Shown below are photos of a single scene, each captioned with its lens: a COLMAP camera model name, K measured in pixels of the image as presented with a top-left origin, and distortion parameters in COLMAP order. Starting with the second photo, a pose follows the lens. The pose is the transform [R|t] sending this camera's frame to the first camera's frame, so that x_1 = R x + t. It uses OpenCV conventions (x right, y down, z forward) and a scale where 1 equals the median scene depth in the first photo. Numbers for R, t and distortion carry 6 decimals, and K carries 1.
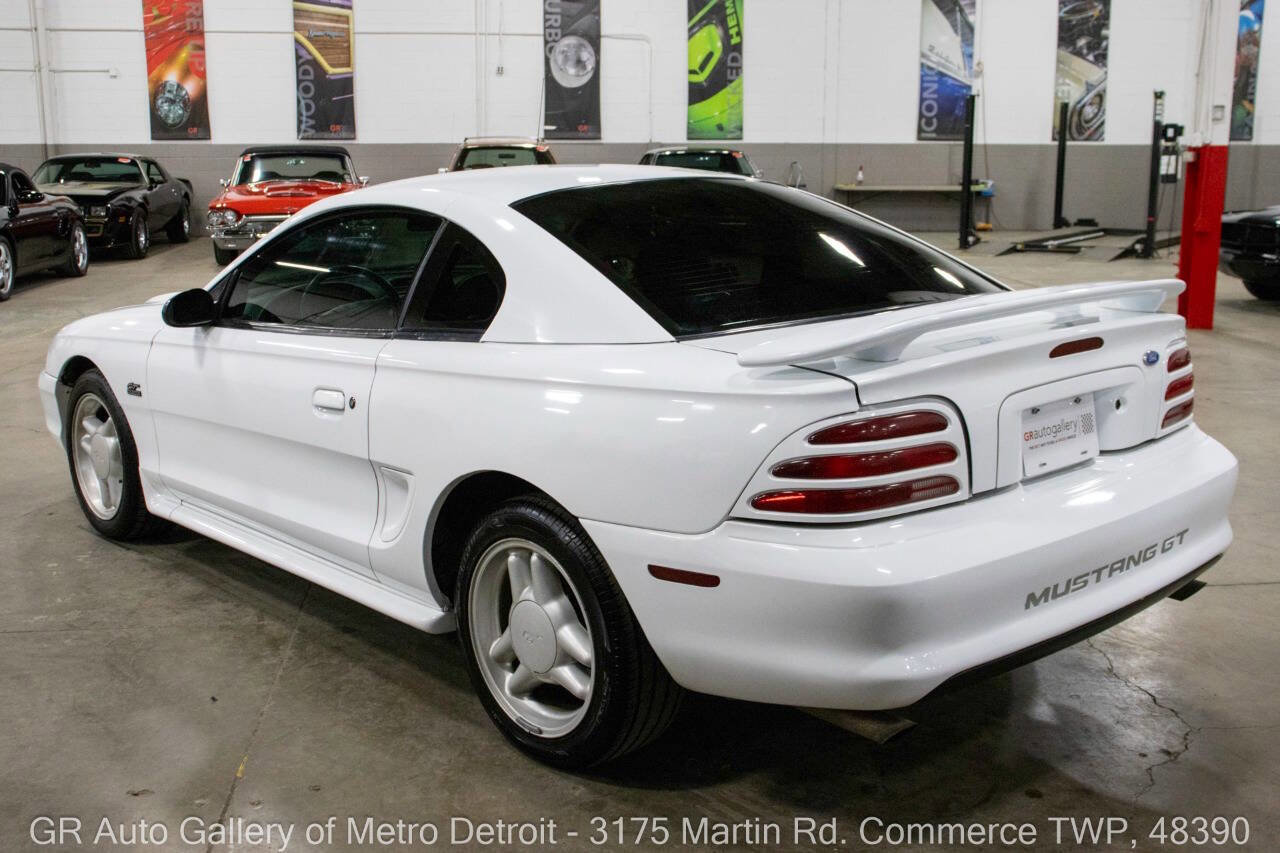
lens RADIAL K [[1590.9, 0, 610.6], [0, 1590.9, 392.8], [0, 0, 1]] dist [-0.007093, 0.235700]
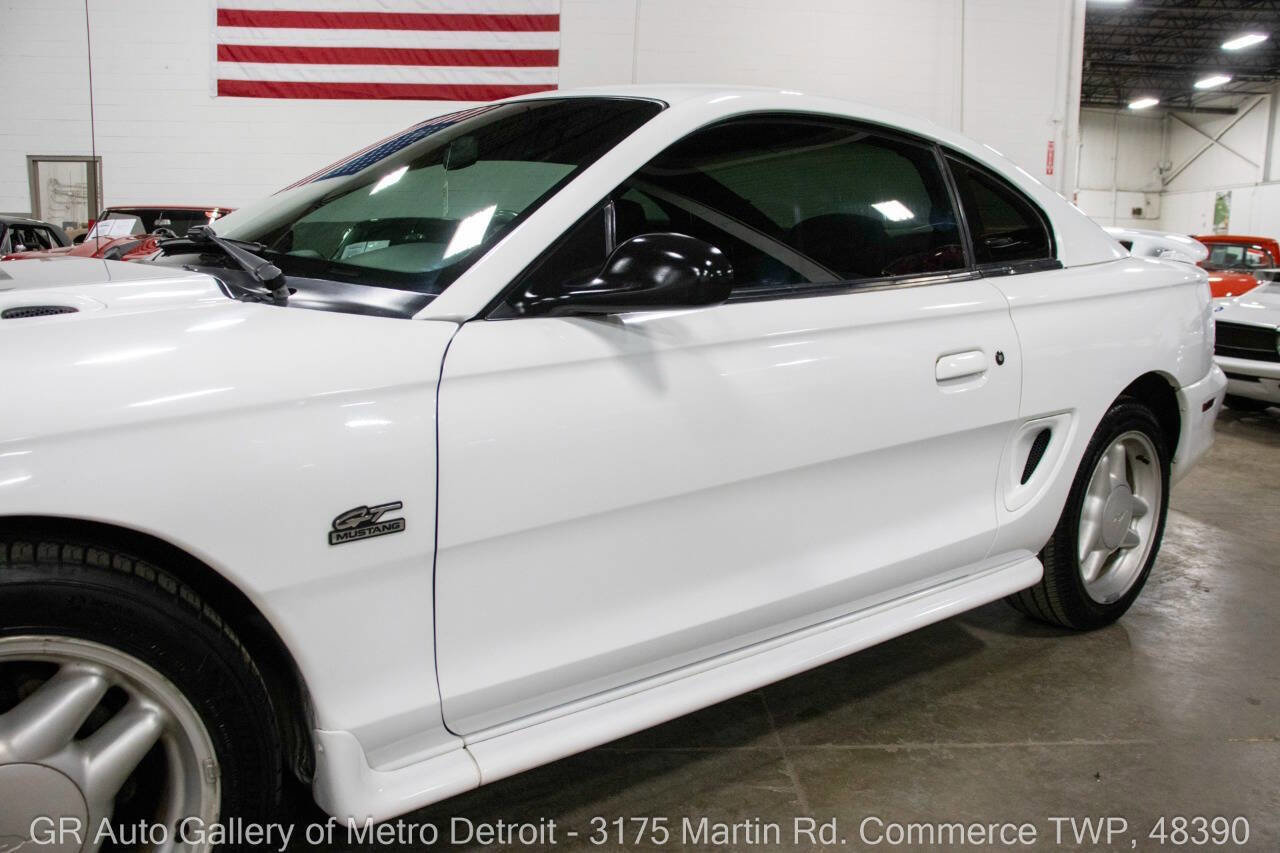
lens RADIAL K [[1058.9, 0, 639.0], [0, 1058.9, 399.3], [0, 0, 1]] dist [-0.202612, 0.204731]
pose [[-0.011641, -0.123747, 0.992246, -0.168360], [0.150647, 0.980769, 0.124083, -0.016341], [-0.988519, 0.150924, 0.007225, 0.290168]]
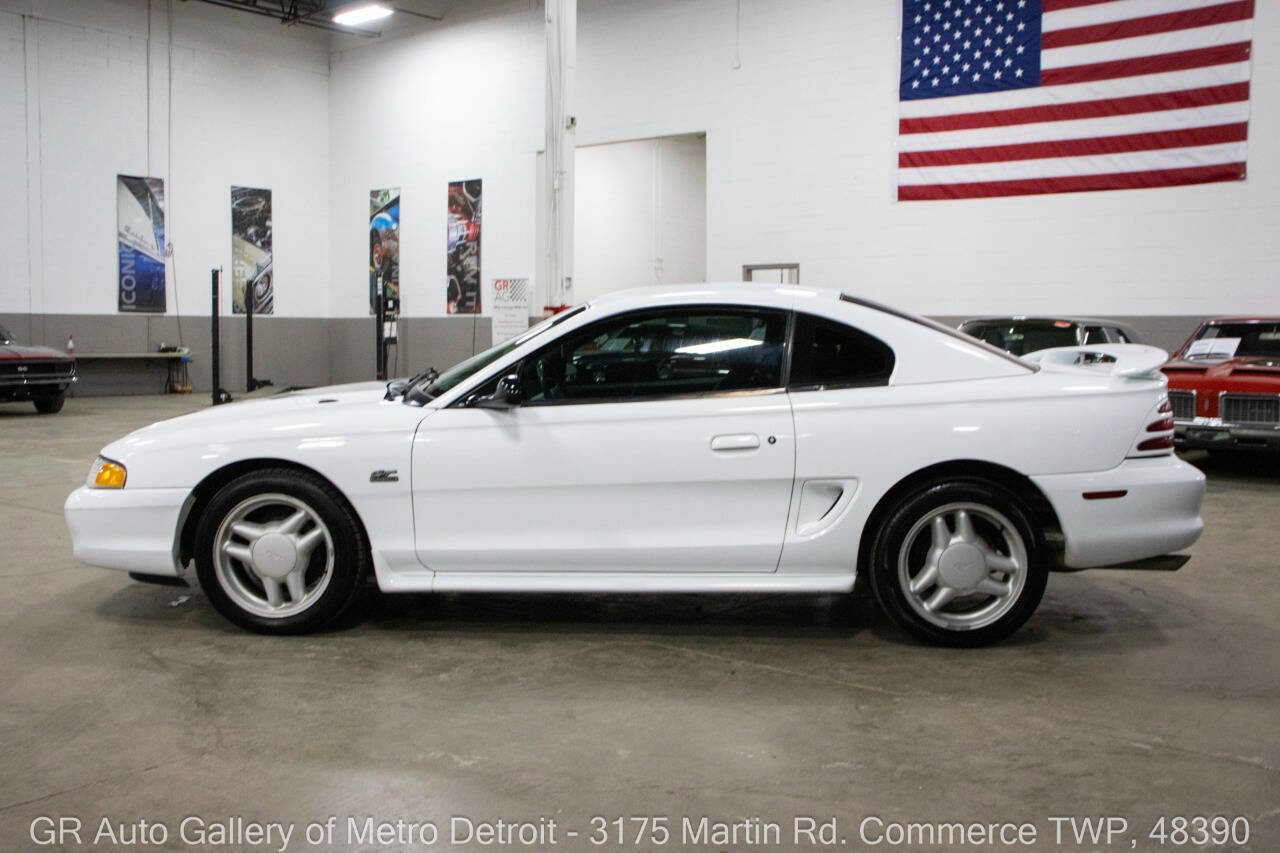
lens RADIAL K [[1493.6, 0, 684.6], [0, 1493.6, 423.8], [0, 0, 1]] dist [0.005535, 0.017387]
pose [[0.688808, -0.045566, 0.723511, -0.285400], [0.117060, 0.991917, -0.048975, 0.012159], [-0.715431, 0.118428, 0.688574, 0.033231]]
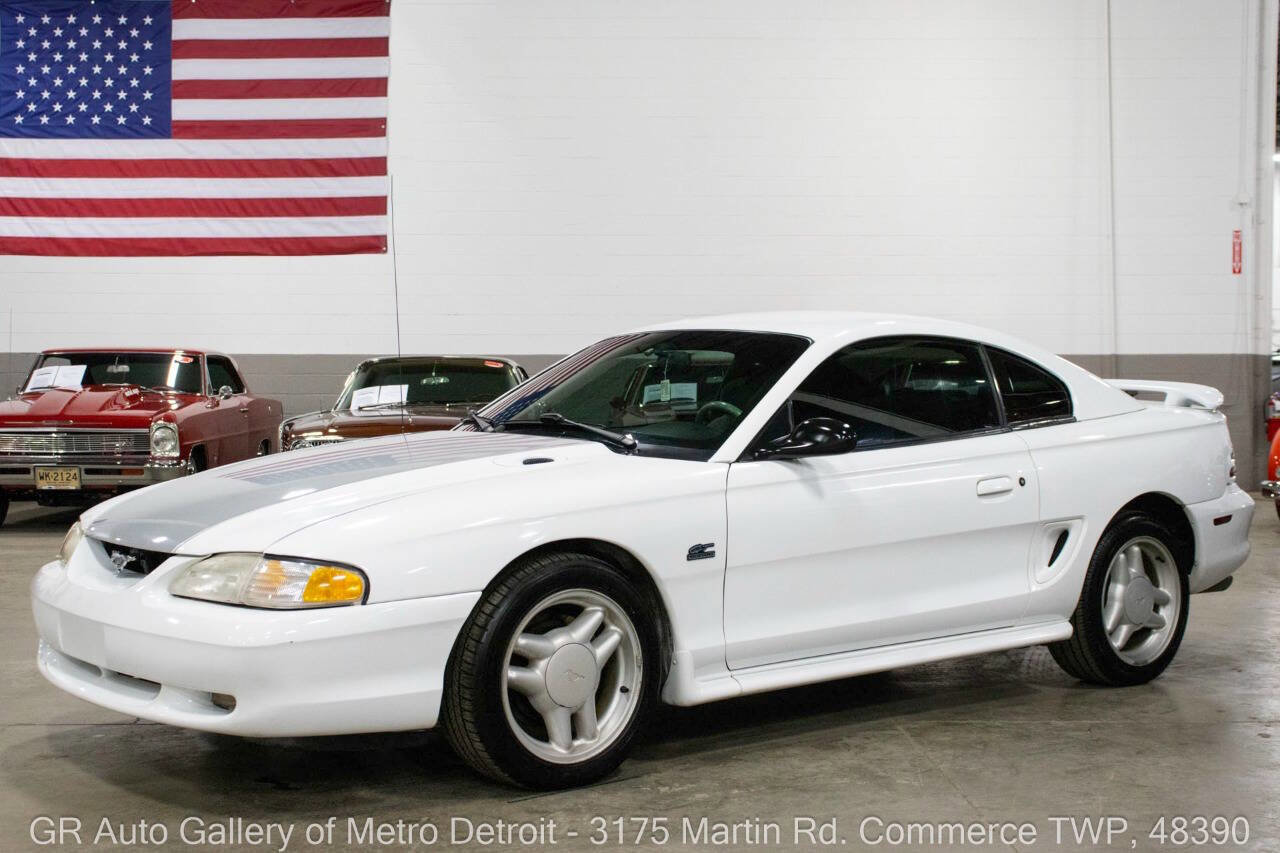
lens RADIAL K [[1590.9, 0, 610.6], [0, 1590.9, 392.8], [0, 0, 1]] dist [-0.007093, 0.235700]
pose [[0.021426, 0.010926, 0.999711, -0.362597], [0.174807, 0.984496, -0.014506, -0.025904], [-0.984370, 0.175067, 0.019184, 0.317741]]
